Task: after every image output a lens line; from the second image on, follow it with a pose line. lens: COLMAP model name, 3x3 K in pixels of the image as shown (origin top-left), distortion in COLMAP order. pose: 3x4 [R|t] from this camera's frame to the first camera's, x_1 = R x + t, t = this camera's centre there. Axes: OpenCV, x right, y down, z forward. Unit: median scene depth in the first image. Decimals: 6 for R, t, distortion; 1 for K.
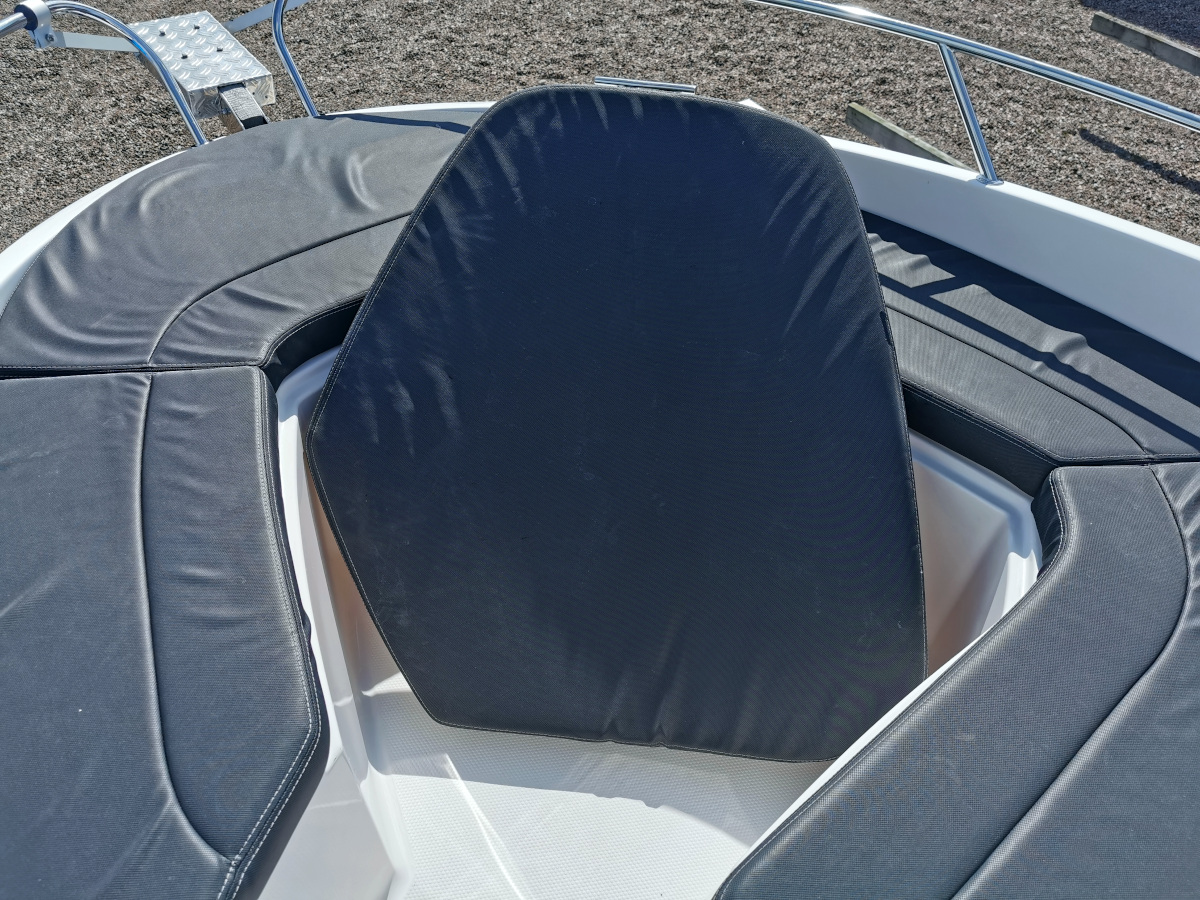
lens RADIAL K [[933.5, 0, 598.1], [0, 933.5, 454.9], [0, 0, 1]] dist [0.055469, -0.075963]
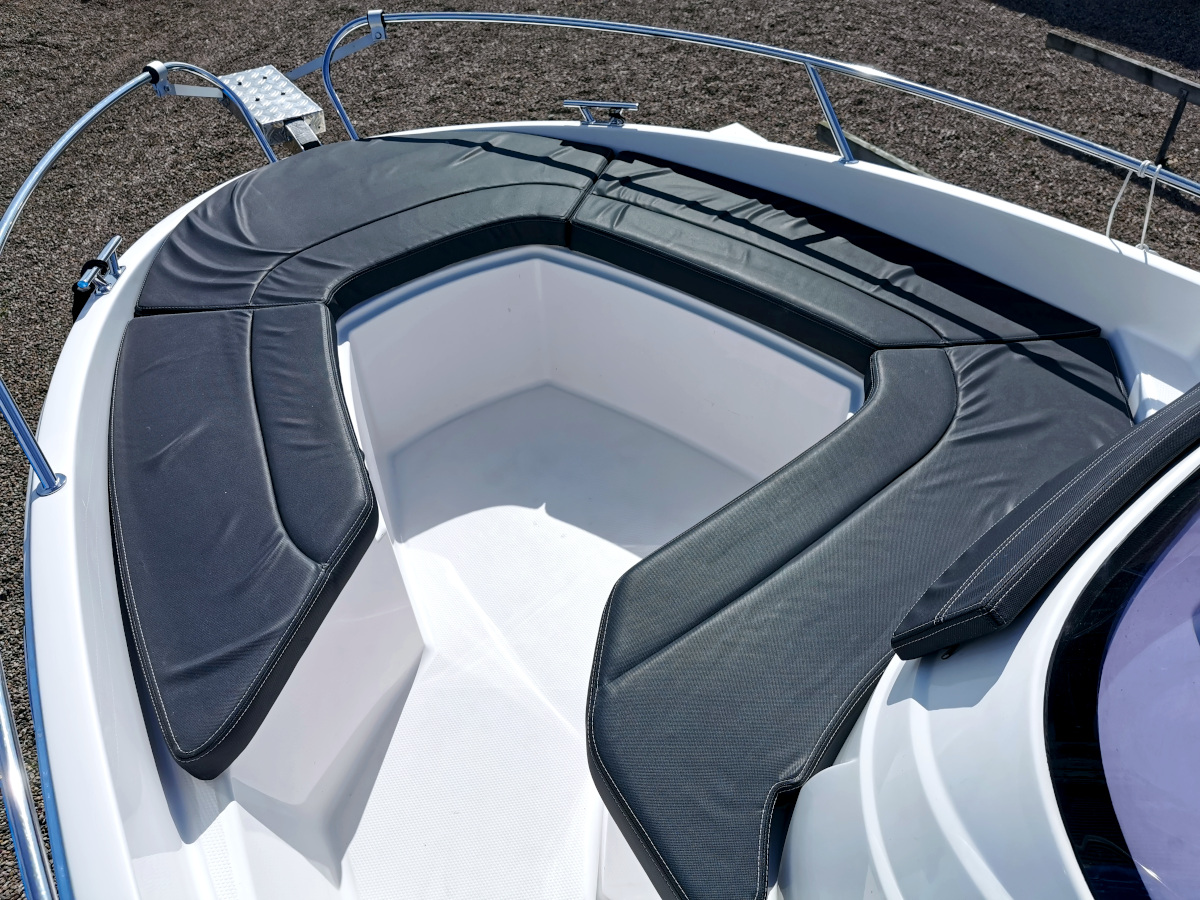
lens RADIAL K [[929.4, 0, 600.0], [0, 929.4, 450.0], [0, 0, 1]] dist [0.092812, -0.139007]
pose [[0.998860, -0.032950, -0.034533, 0.027235], [0.031532, 0.998667, -0.040854, 0.051634], [0.035833, 0.039719, 0.998568, -0.107018]]
